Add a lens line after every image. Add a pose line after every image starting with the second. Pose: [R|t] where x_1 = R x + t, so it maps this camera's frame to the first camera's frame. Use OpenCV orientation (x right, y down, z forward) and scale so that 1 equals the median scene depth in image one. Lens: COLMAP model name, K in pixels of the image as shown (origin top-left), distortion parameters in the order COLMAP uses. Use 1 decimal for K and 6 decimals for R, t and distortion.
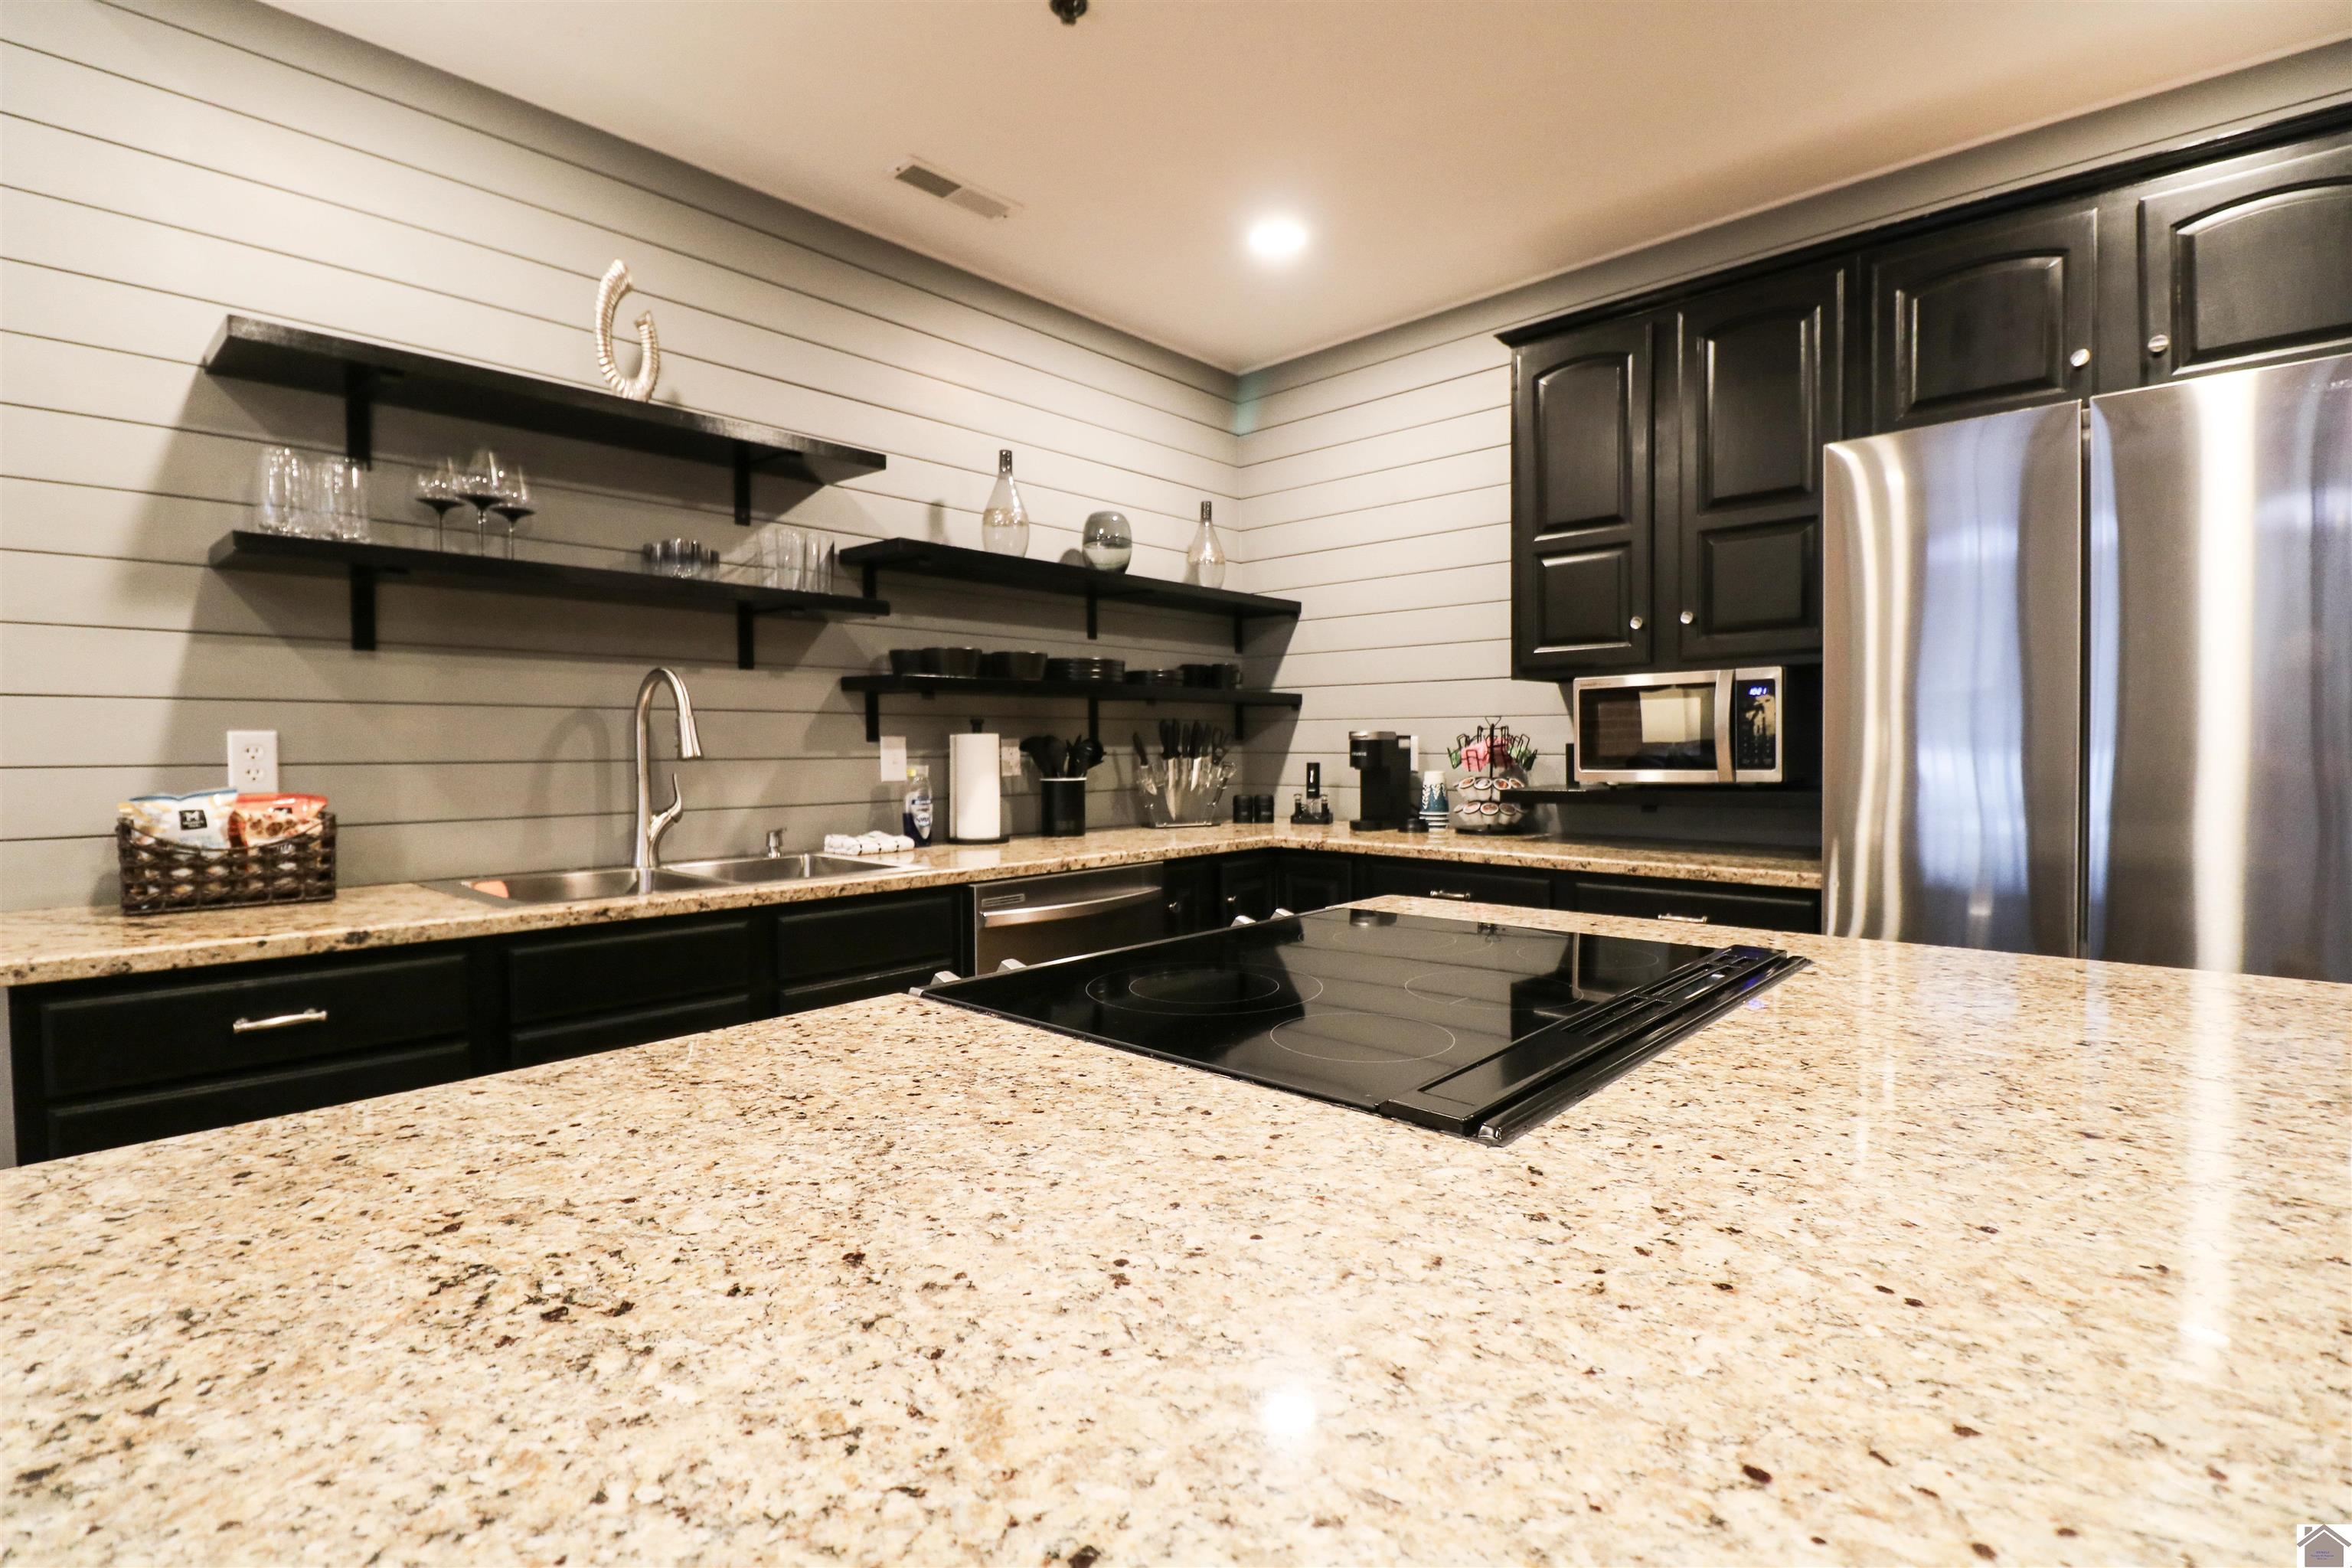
lens RADIAL K [[1084.9, 0, 1175.8], [0, 1084.9, 785.7], [0, 0, 1]] dist [-0.004011, -0.010295]
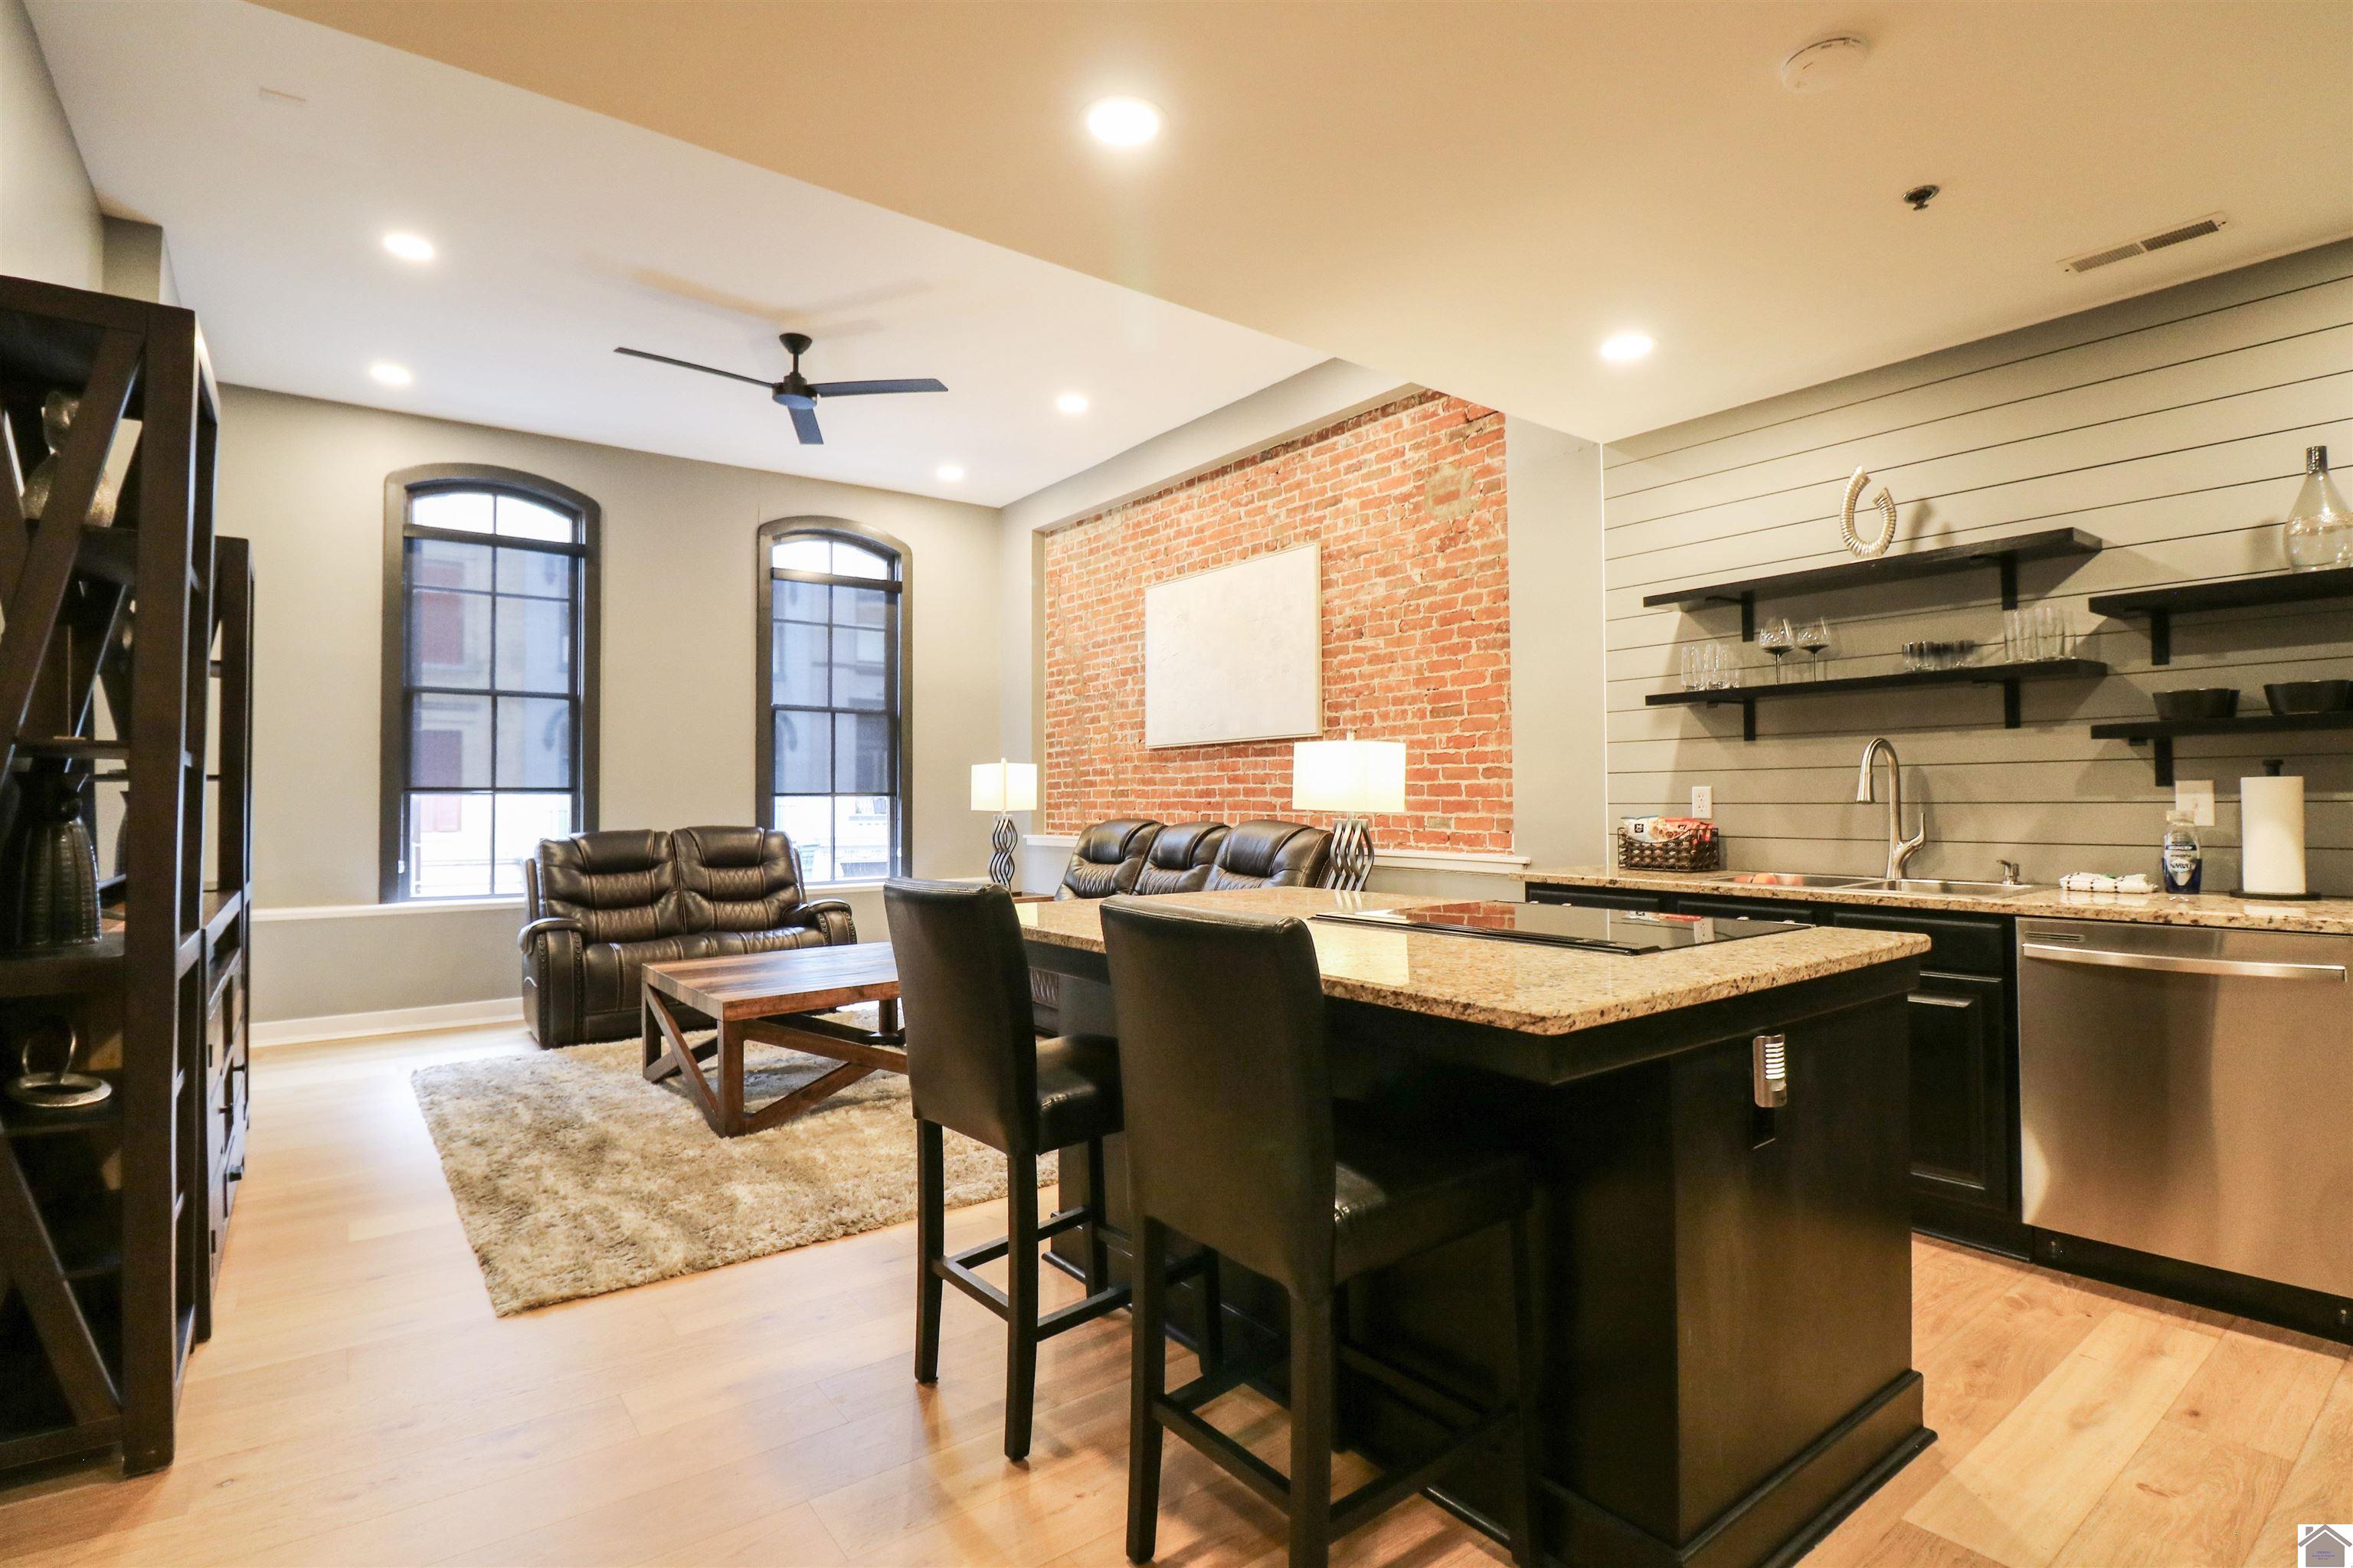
lens RADIAL K [[1118.8, 0, 1173.9], [0, 1118.8, 780.3], [0, 0, 1]] dist [-0.006320, -0.009542]
pose [[-0.182171, -0.009456, -0.983221, 0.987360], [-0.022174, 0.999739, -0.005507, -0.021677], [0.983017, 0.020798, -0.182334, 0.309002]]
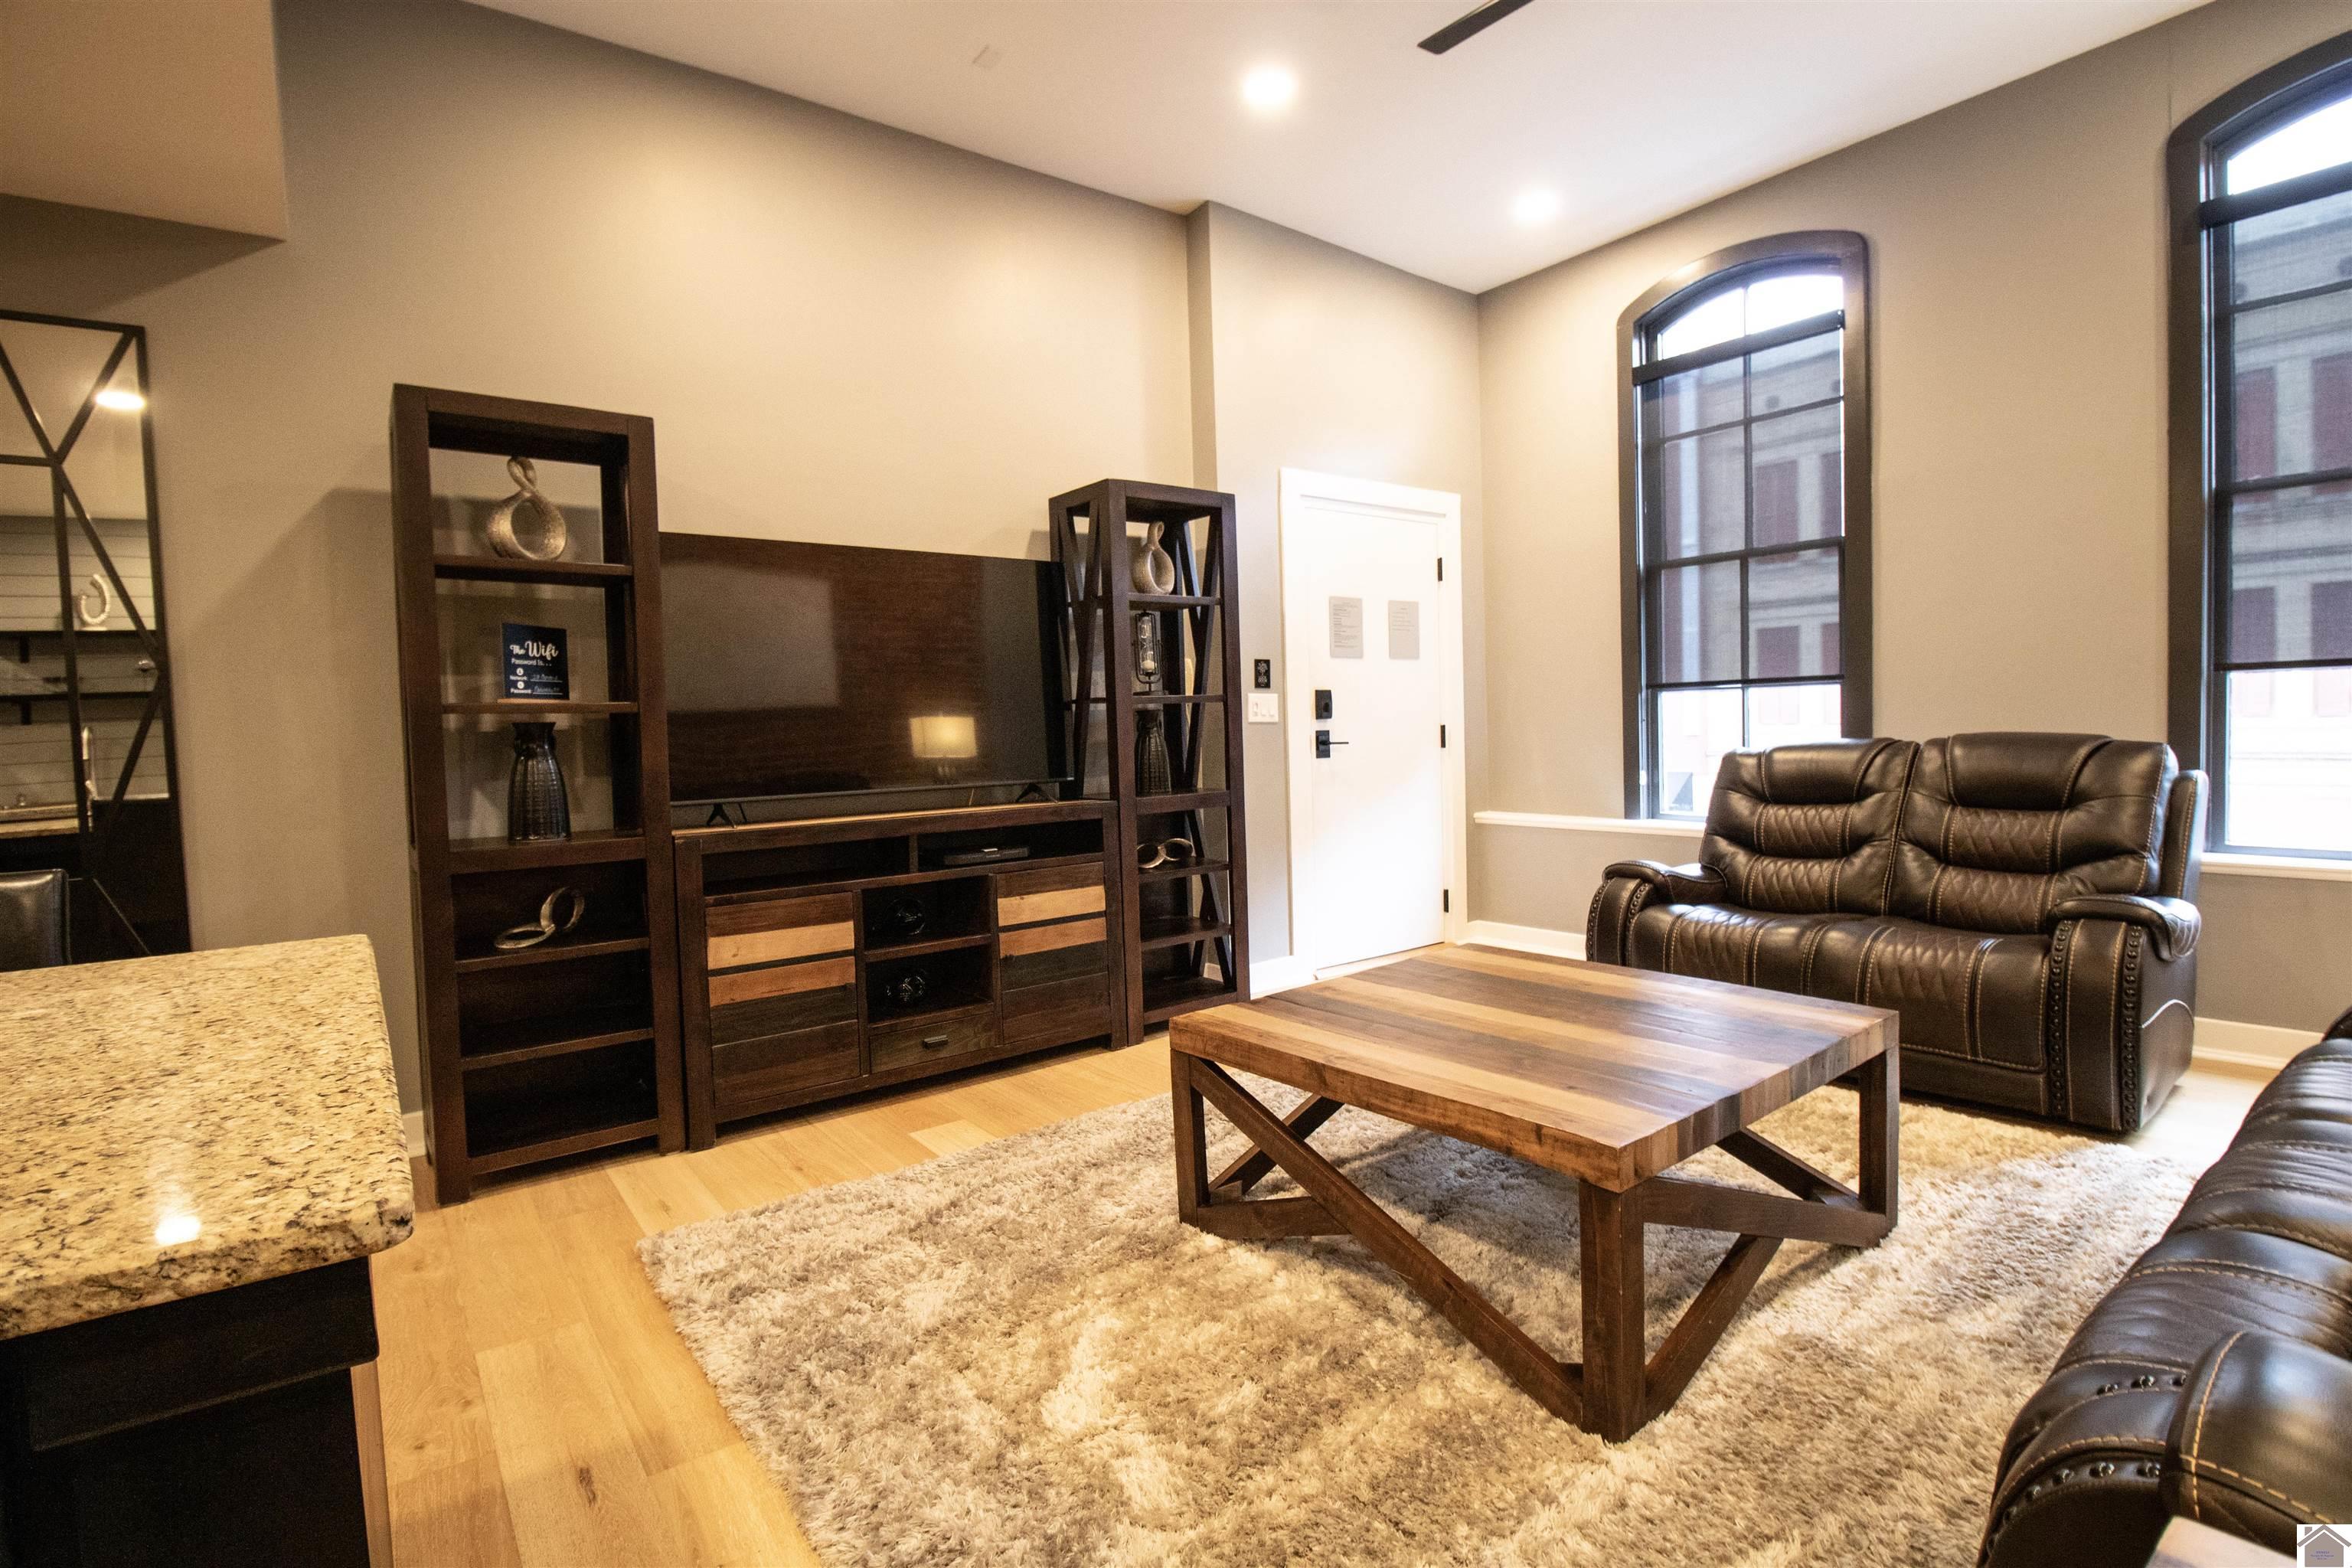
lens RADIAL K [[1118.3, 0, 1166.4], [0, 1118.3, 784.1], [0, 0, 1]] dist [-0.006320, -0.009542]
pose [[-0.981142, 0.033393, 0.190380, -0.523942], [0.049431, 0.995558, 0.080125, -0.009791], [-0.186859, 0.088024, -0.978435, 0.410593]]
